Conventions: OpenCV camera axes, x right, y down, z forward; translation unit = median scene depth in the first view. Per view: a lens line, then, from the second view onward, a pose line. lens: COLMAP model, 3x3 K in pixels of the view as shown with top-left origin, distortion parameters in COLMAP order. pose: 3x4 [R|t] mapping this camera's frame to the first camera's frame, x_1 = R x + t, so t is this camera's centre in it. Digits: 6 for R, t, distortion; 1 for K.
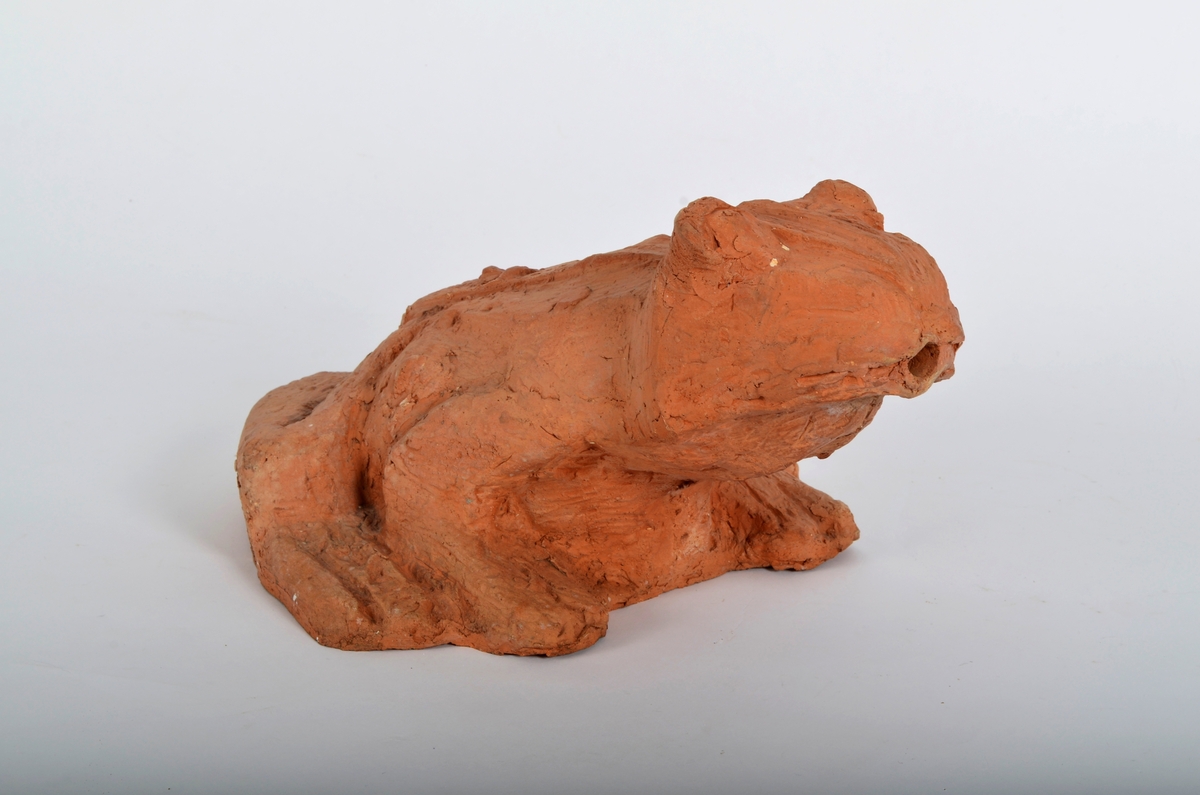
lens RADIAL K [[2339.2, 0, 594.9], [0, 2339.2, 393.4], [0, 0, 1]] dist [0.071003, 0.000000]
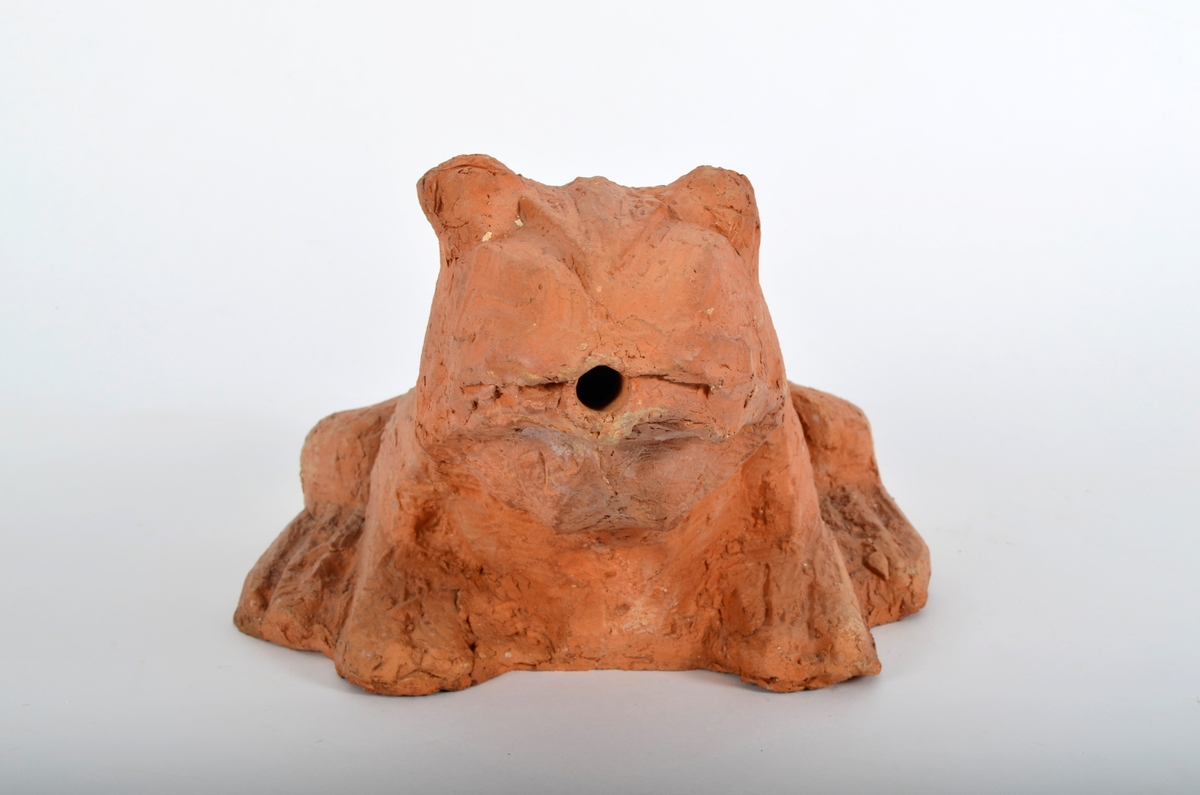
lens RADIAL K [[1797.6, 0, 604.4], [0, 1797.6, 397.3], [0, 0, 1]] dist [-0.016701, 0.000000]
pose [[0.767972, 0.158899, -0.620460, 0.430985], [-0.197804, 0.980222, 0.006201, -0.014367], [0.609174, 0.117967, 0.784214, 0.515333]]
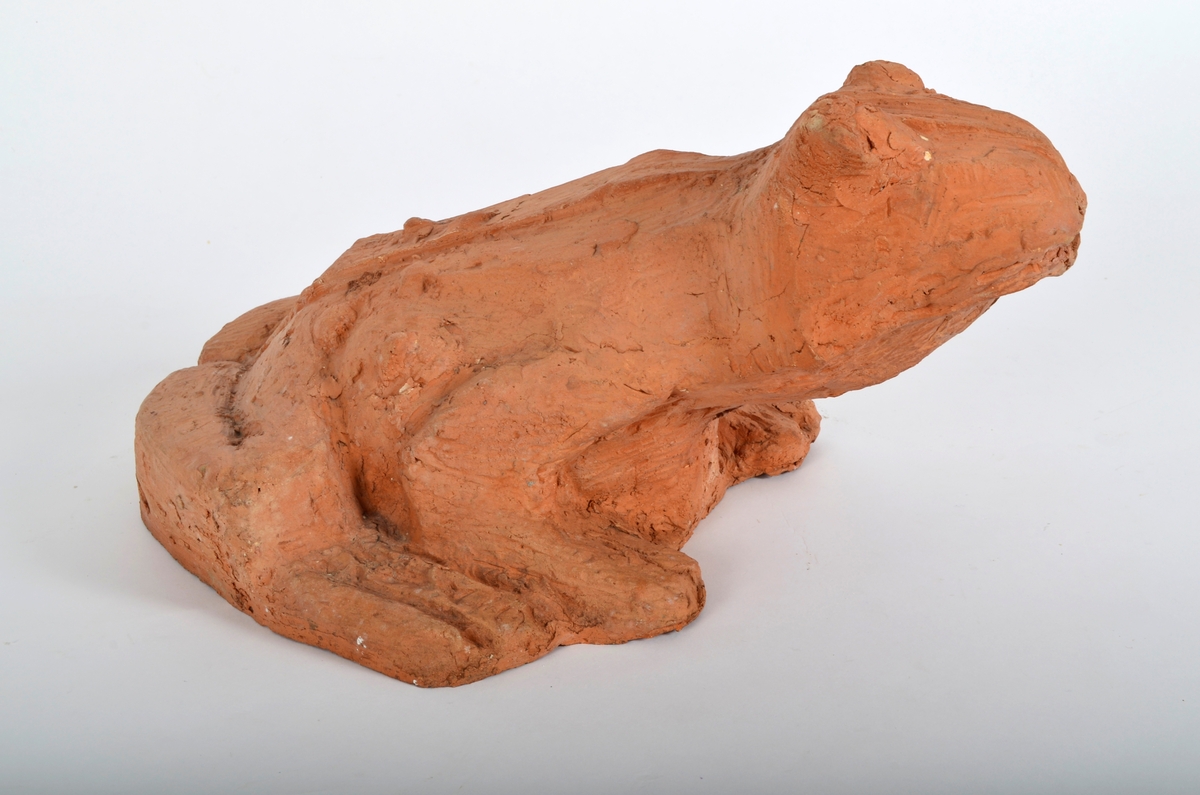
lens RADIAL K [[1797.6, 0, 606.9], [0, 1797.6, 404.9], [0, 0, 1]] dist [-0.016701, 0.000000]
pose [[0.874250, -0.214419, 0.435560, -0.321841], [0.175022, 0.976052, 0.129193, -0.066285], [-0.452830, -0.036714, 0.890841, 0.390257]]
